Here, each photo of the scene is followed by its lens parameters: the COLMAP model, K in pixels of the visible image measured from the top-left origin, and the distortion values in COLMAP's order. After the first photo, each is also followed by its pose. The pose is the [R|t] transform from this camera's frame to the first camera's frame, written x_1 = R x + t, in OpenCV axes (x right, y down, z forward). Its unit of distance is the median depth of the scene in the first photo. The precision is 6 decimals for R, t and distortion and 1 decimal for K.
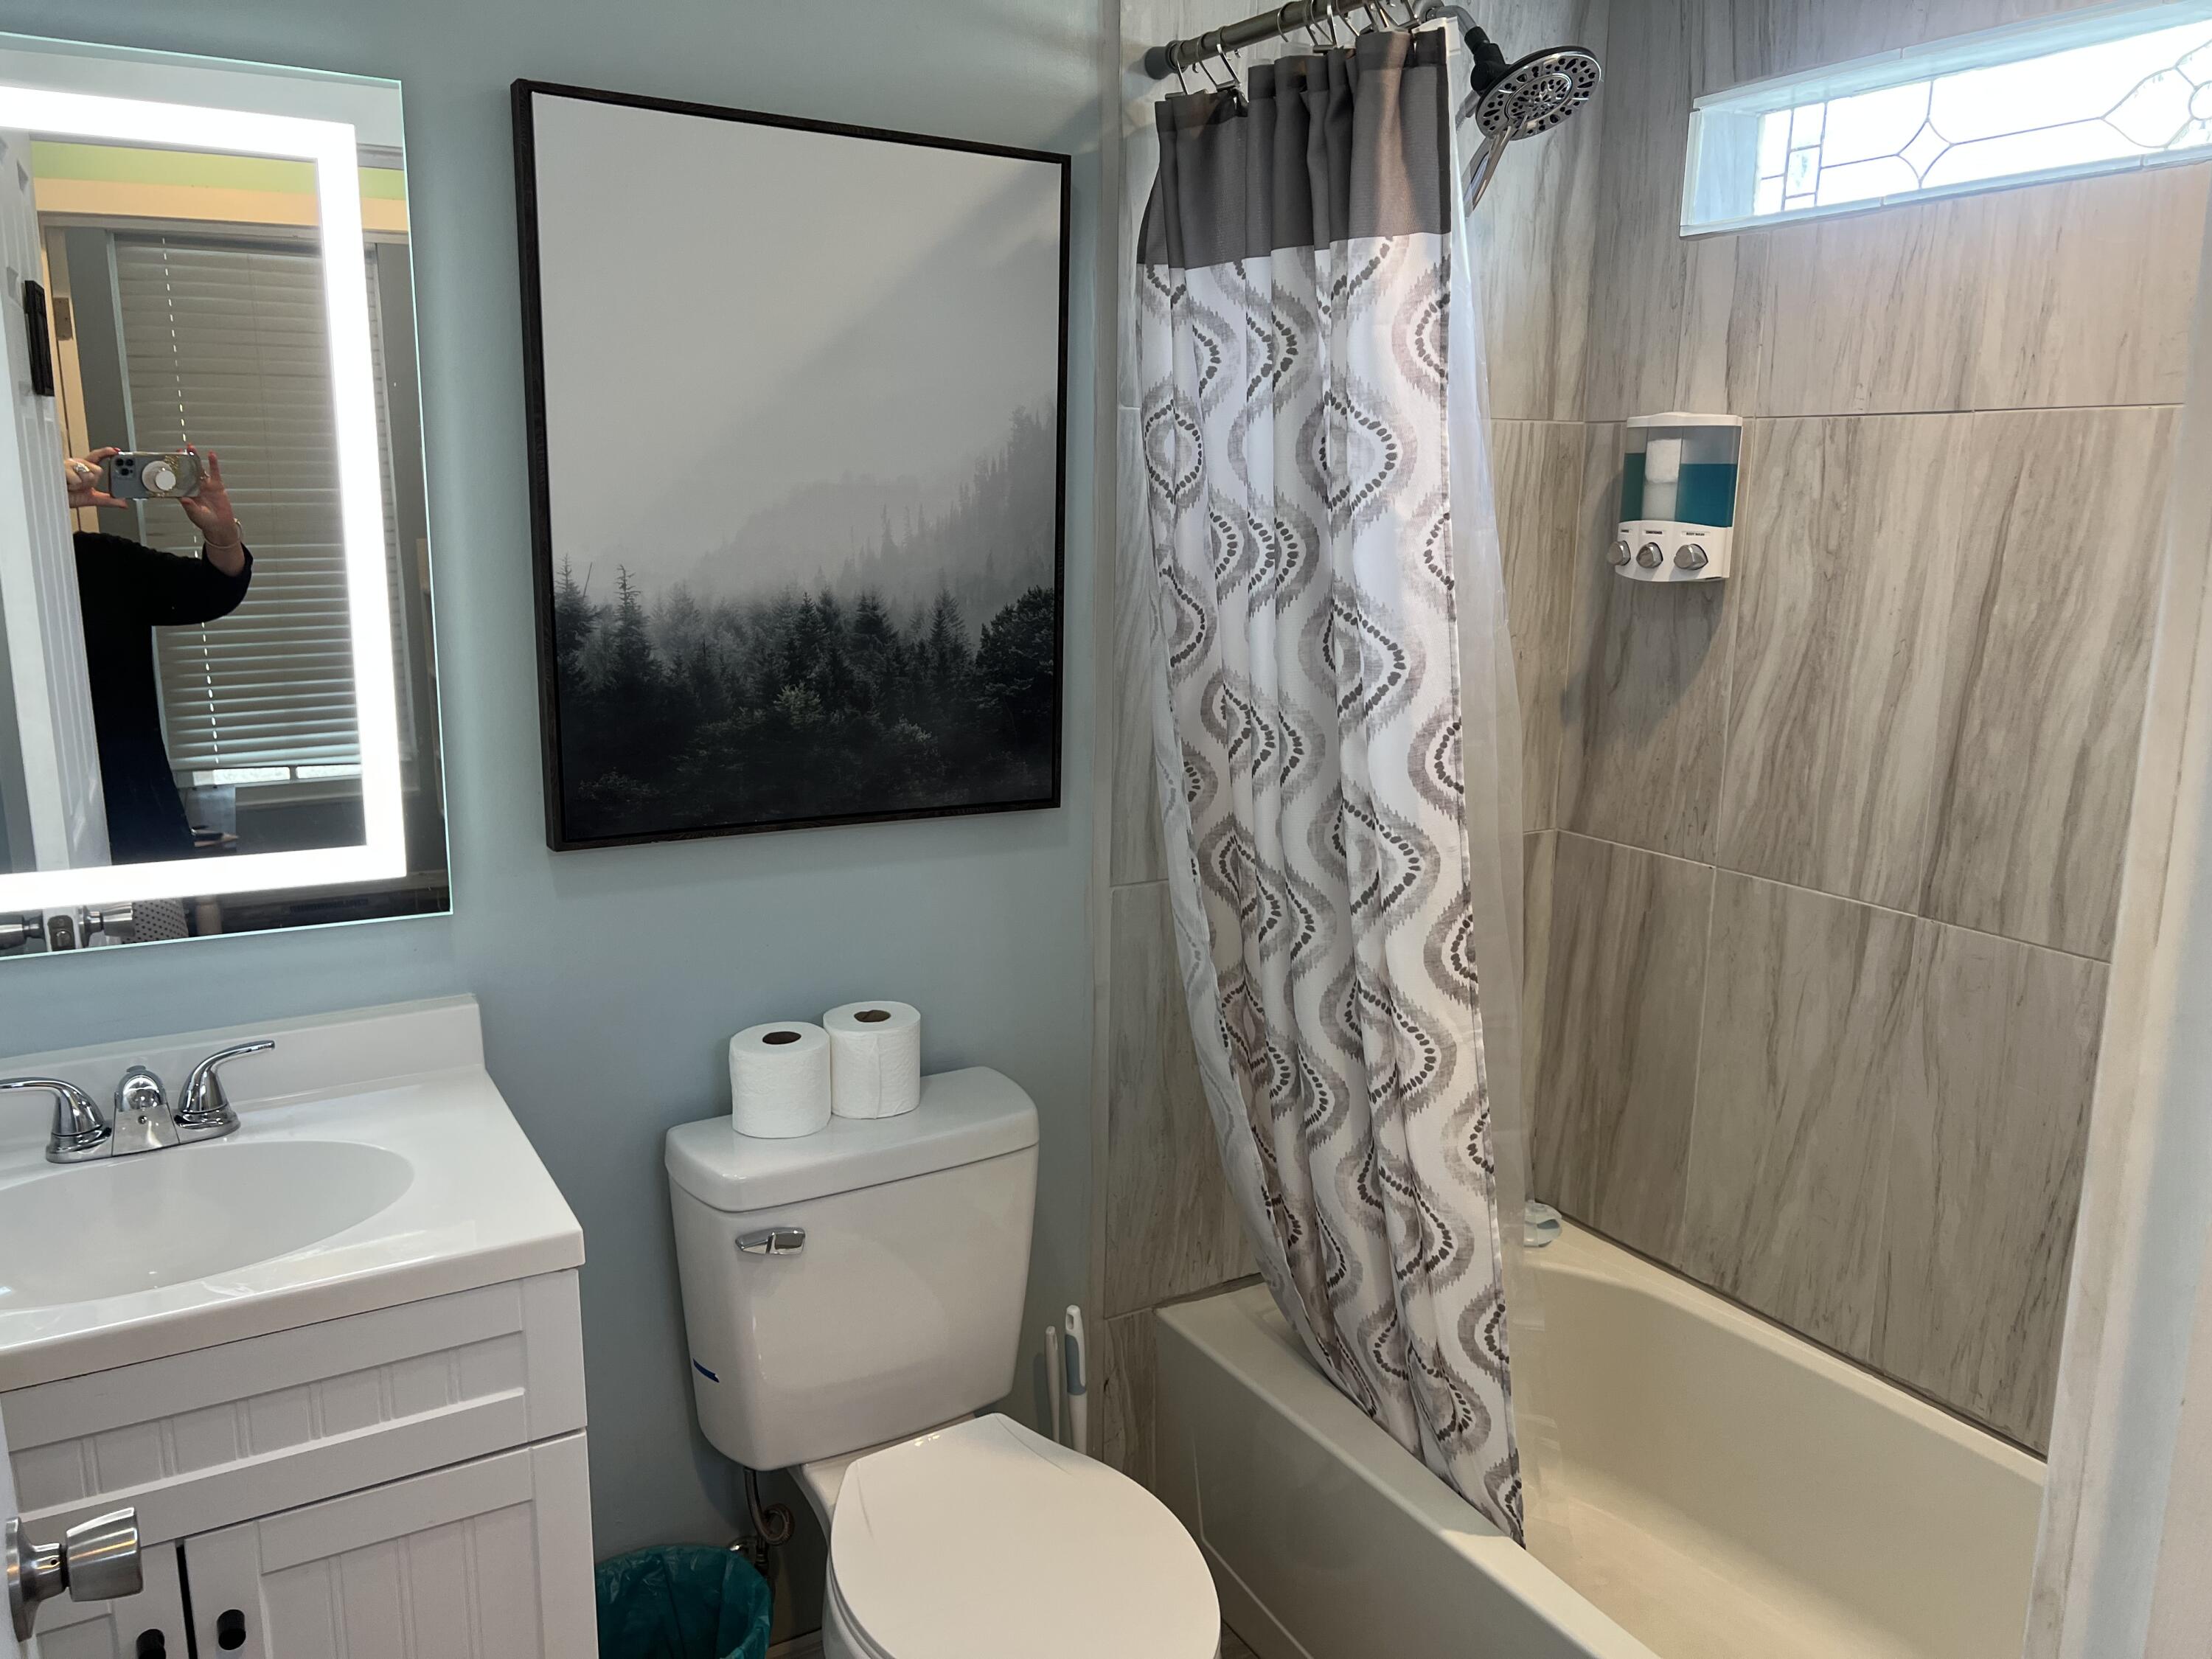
lens RADIAL K [[1681.9, 0, 1108.6], [0, 1681.9, 826.1], [0, 0, 1]] dist [0.026350, -0.019979]
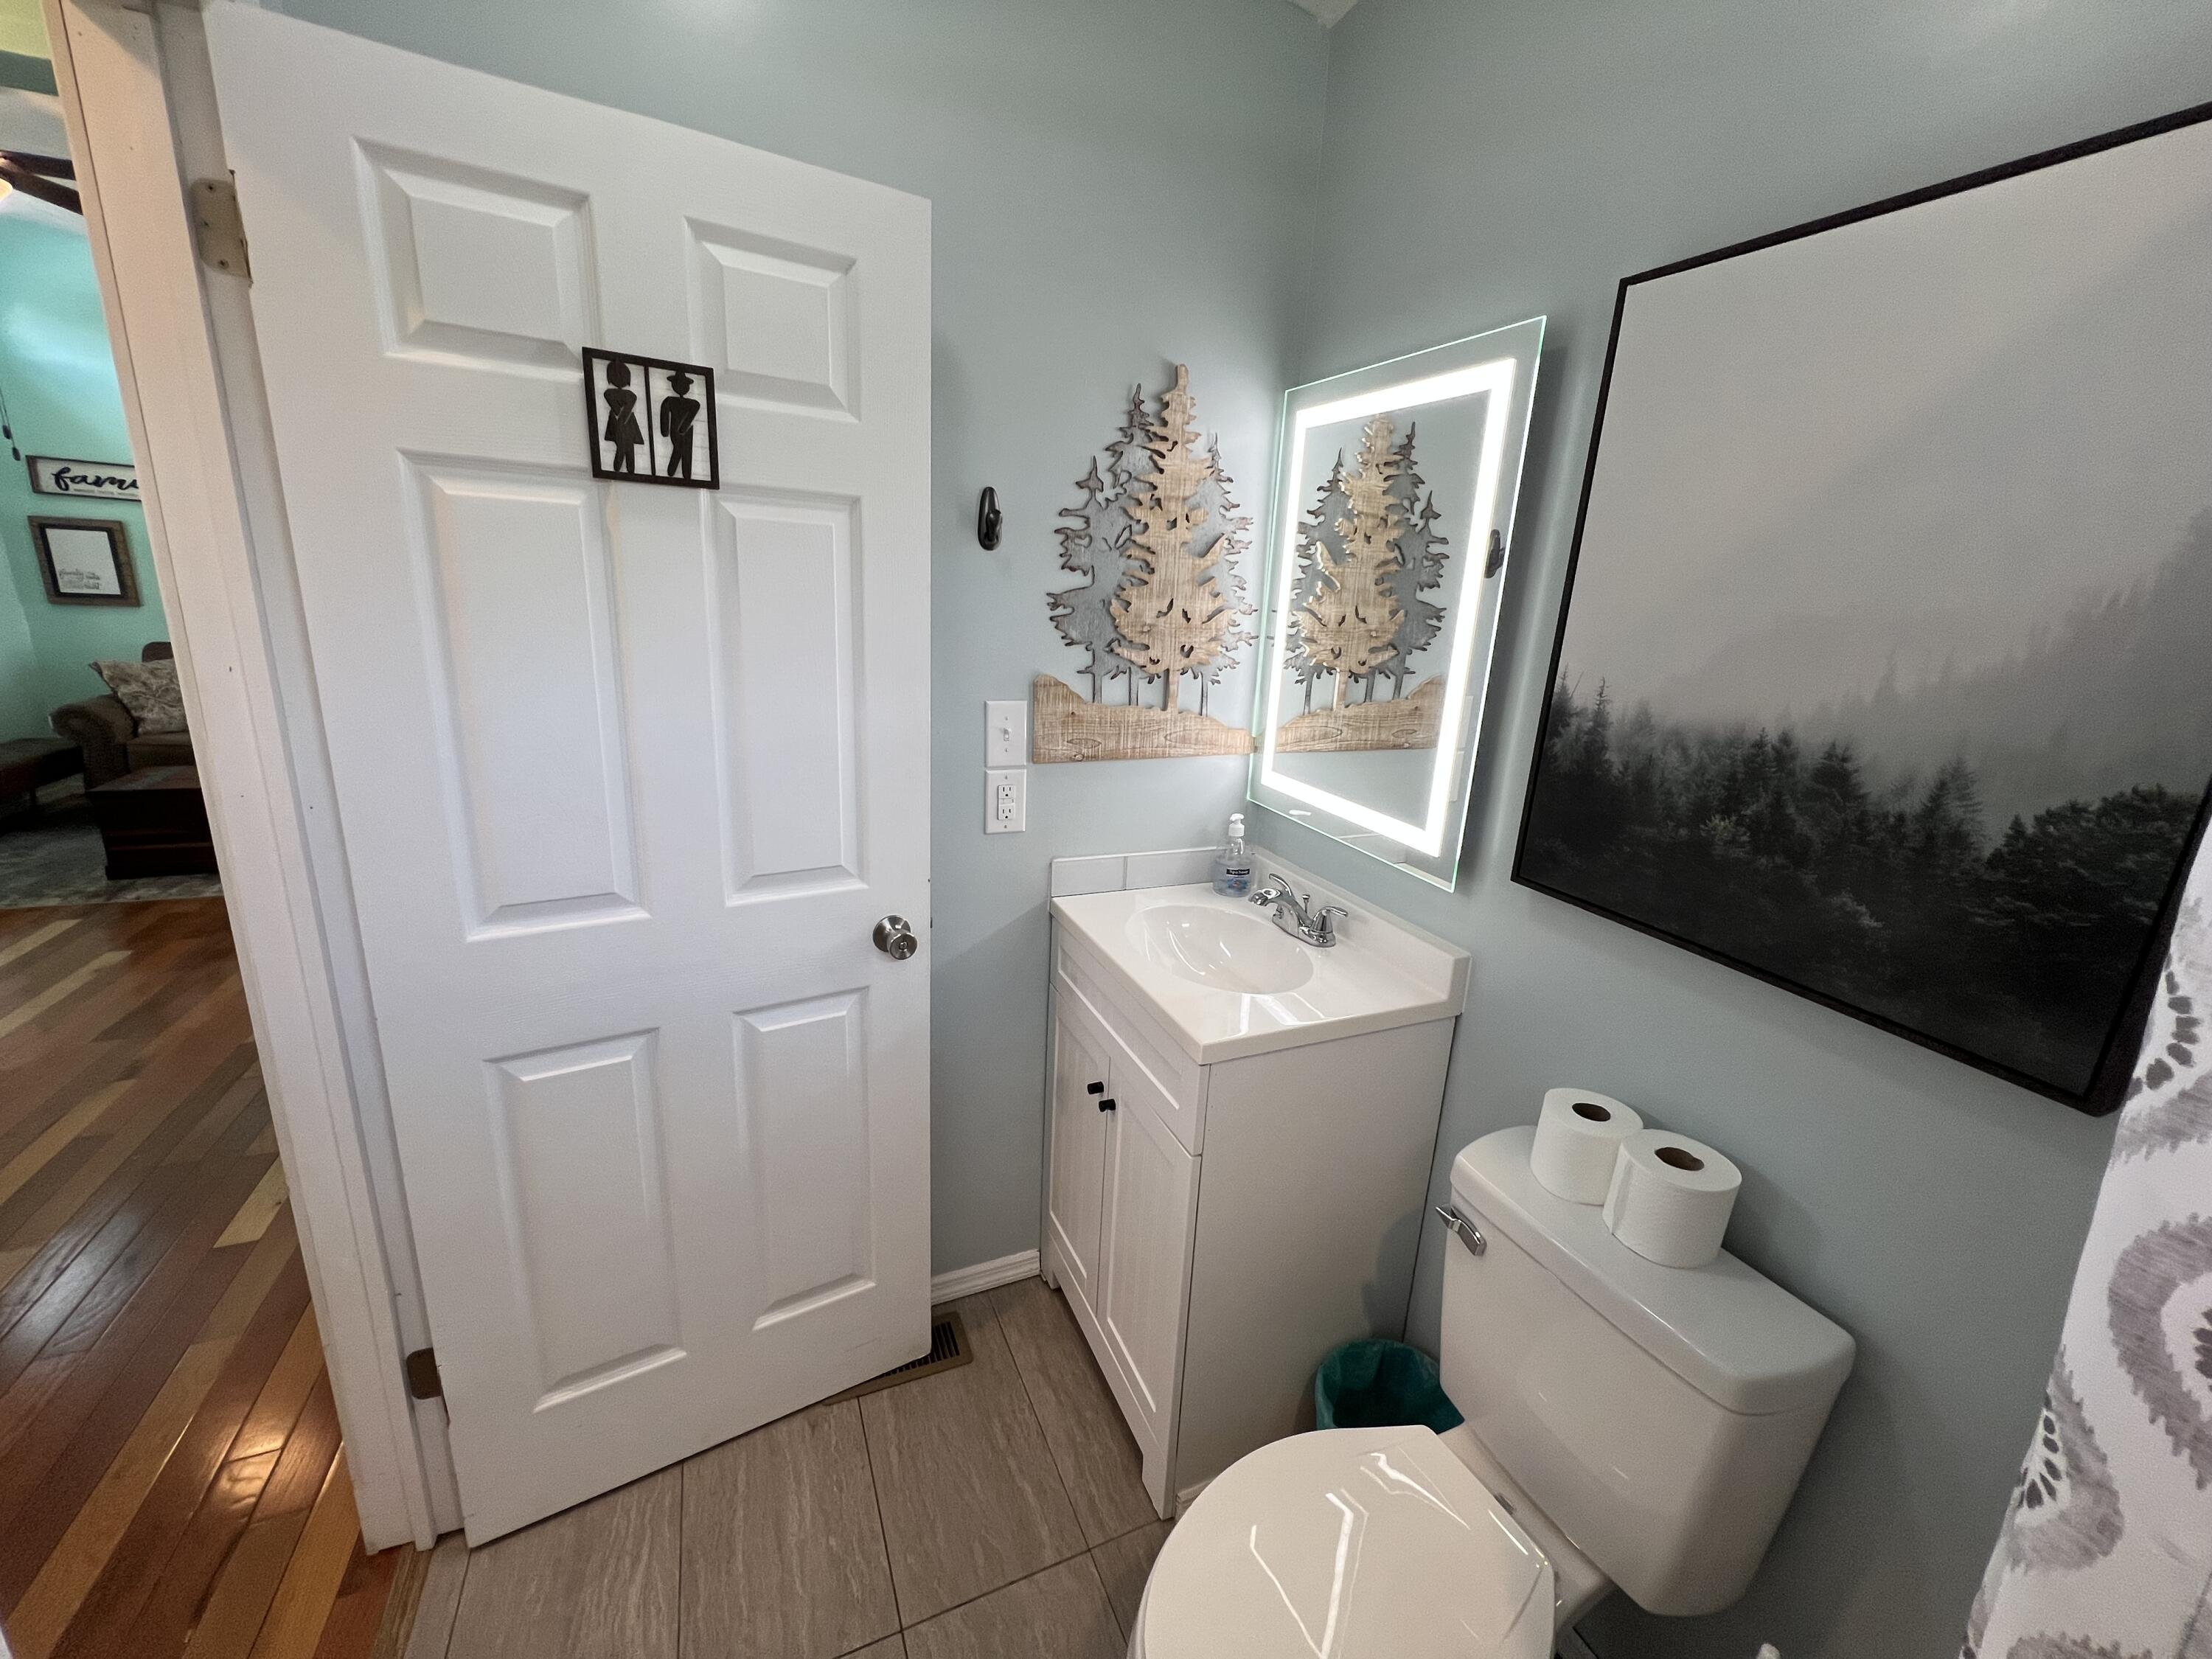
lens RADIAL K [[891.8, 0, 1096.2], [0, 891.8, 821.2], [0, 0, 1]] dist [-0.002229, -0.000830]
pose [[-0.129057, 0.238087, -0.962631, 0.350033], [-0.239972, 0.934398, 0.263276, -0.123517], [0.962163, 0.264982, -0.063456, 0.640355]]
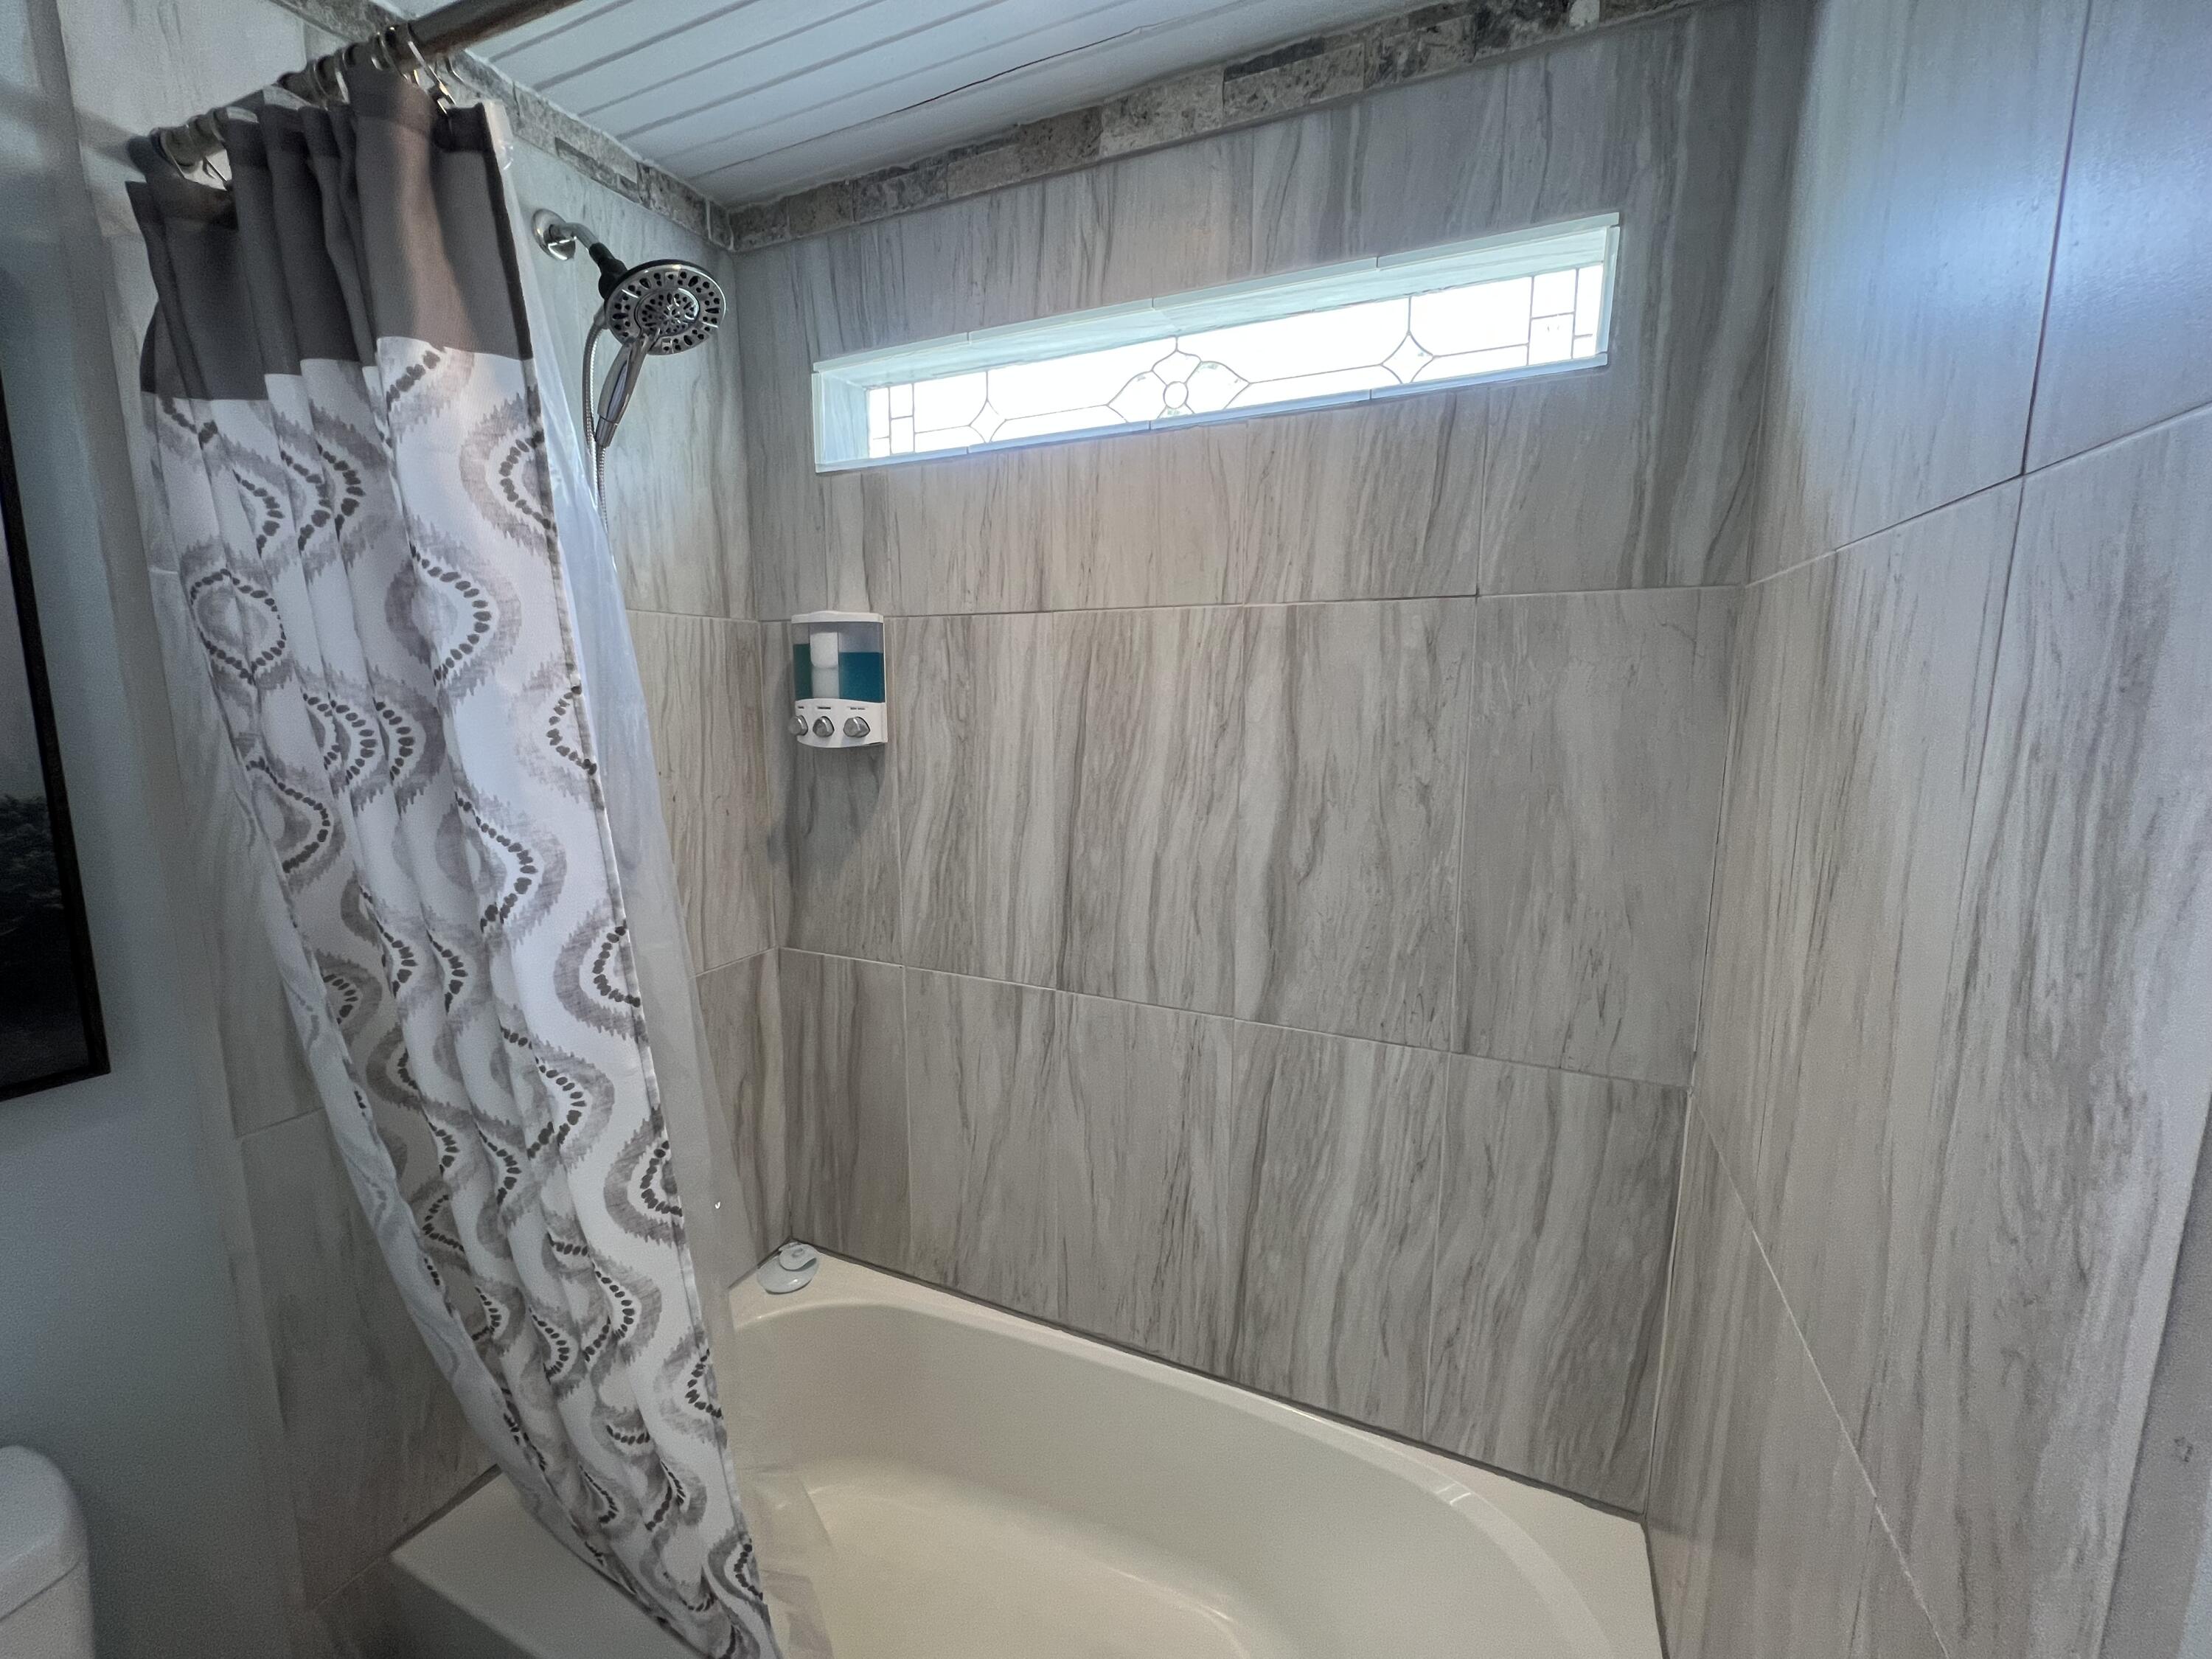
lens RADIAL K [[891.8, 0, 1110.8], [0, 891.8, 824.3], [0, 0, 1]] dist [-0.002229, -0.000830]
pose [[0.820218, -0.095635, 0.564000, 0.141062], [0.123009, 0.992349, -0.010621, -0.067588], [-0.558669, 0.078089, 0.825706, 0.415631]]
